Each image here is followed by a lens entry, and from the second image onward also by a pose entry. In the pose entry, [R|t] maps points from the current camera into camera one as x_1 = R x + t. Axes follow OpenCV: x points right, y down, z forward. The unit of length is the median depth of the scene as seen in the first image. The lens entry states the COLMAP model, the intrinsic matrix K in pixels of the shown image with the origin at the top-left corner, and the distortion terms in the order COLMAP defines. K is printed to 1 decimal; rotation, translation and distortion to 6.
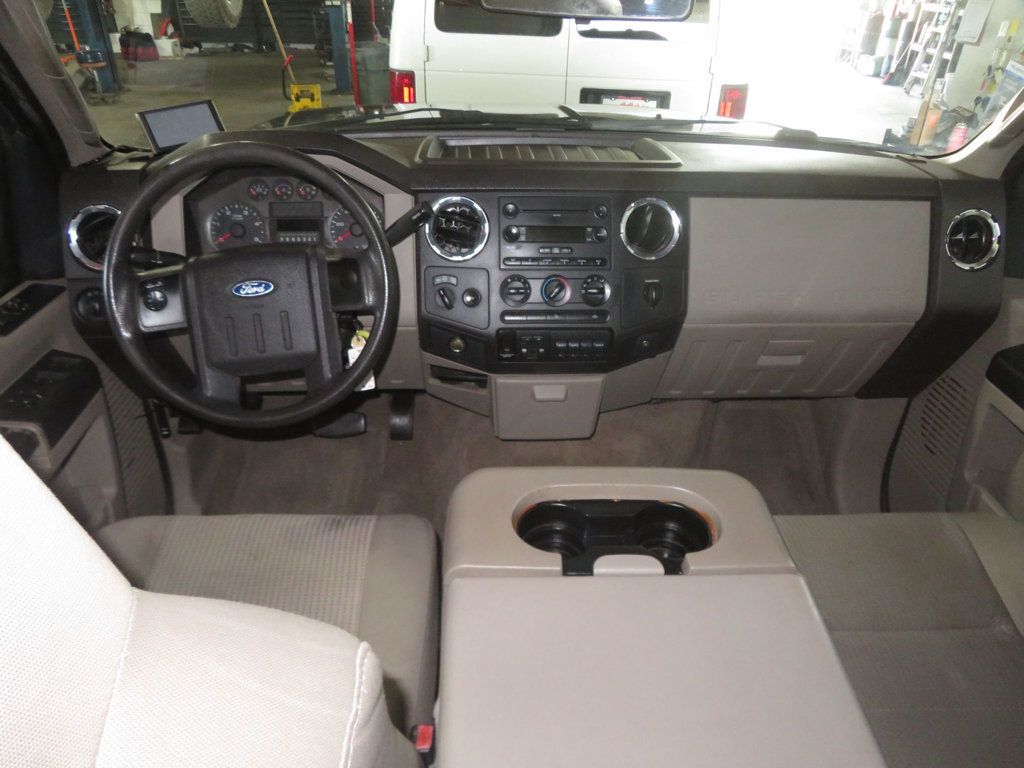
lens RADIAL K [[733.1, 0, 504.8], [0, 733.1, 380.1], [0, 0, 1]] dist [-0.010050, 0.010302]
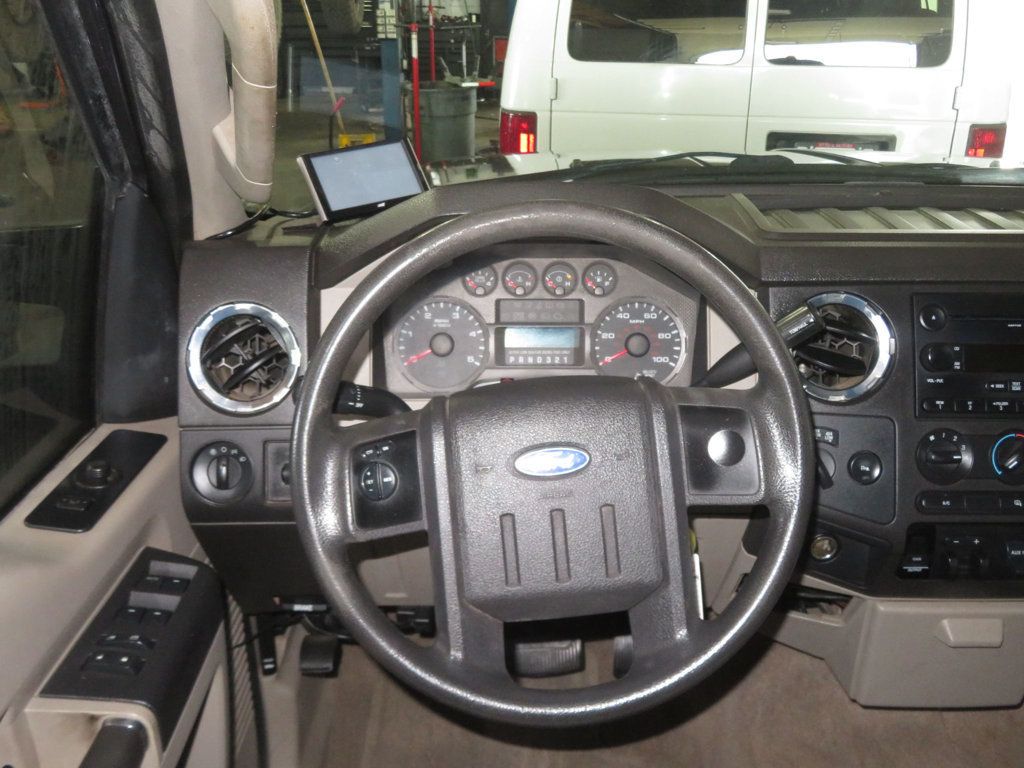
lens RADIAL K [[980.6, 0, 502.4], [0, 980.6, 372.5], [0, 0, 1]] dist [0.002271, 0.000000]
pose [[0.997226, 0.011017, -0.073619, -0.251816], [-0.021703, 0.989051, -0.145973, -0.063815], [0.071205, 0.147165, 0.986546, 0.207500]]
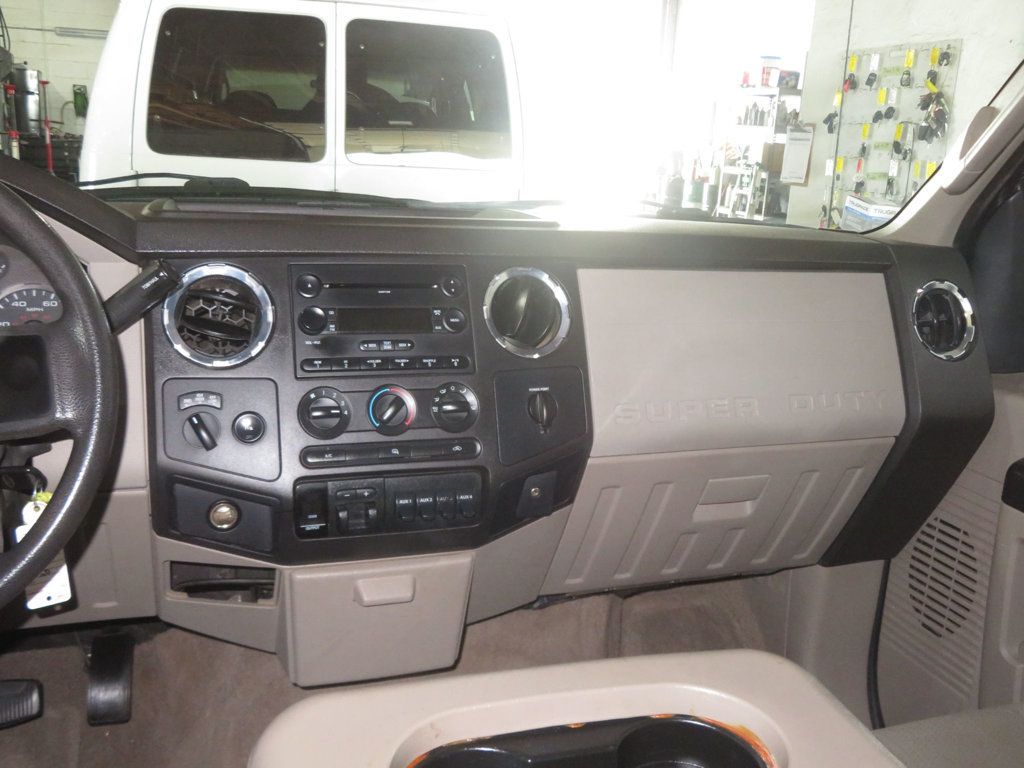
lens RADIAL K [[980.6, 0, 518.1], [0, 980.6, 373.1], [0, 0, 1]] dist [0.002271, 0.000000]
pose [[0.961086, -0.036033, 0.273888, -0.048183], [0.108958, 0.960524, -0.255973, 0.065157], [-0.253852, 0.275854, 0.927073, 0.194269]]
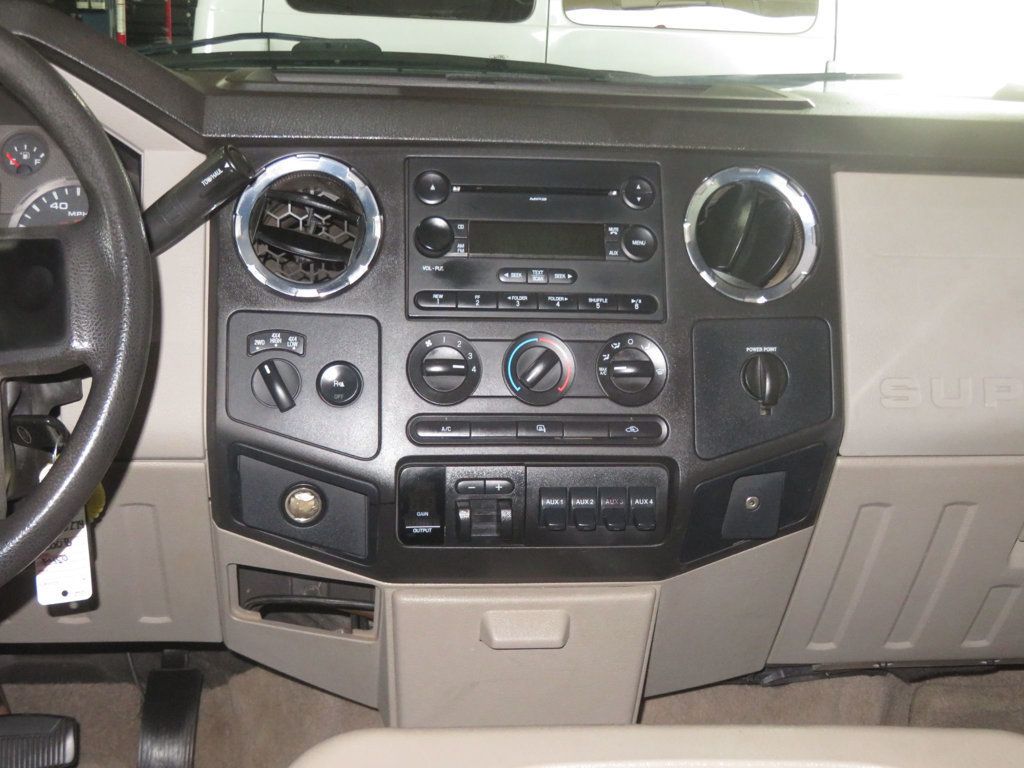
lens RADIAL K [[1500.6, 0, 507.0], [0, 1500.6, 341.0], [0, 0, 1]] dist [-0.012901, 0.000000]
pose [[0.998278, 0.004768, 0.058474, 0.000457], [0.011378, 0.962033, -0.272695, 0.093255], [-0.057554, 0.272891, 0.960322, 0.152873]]
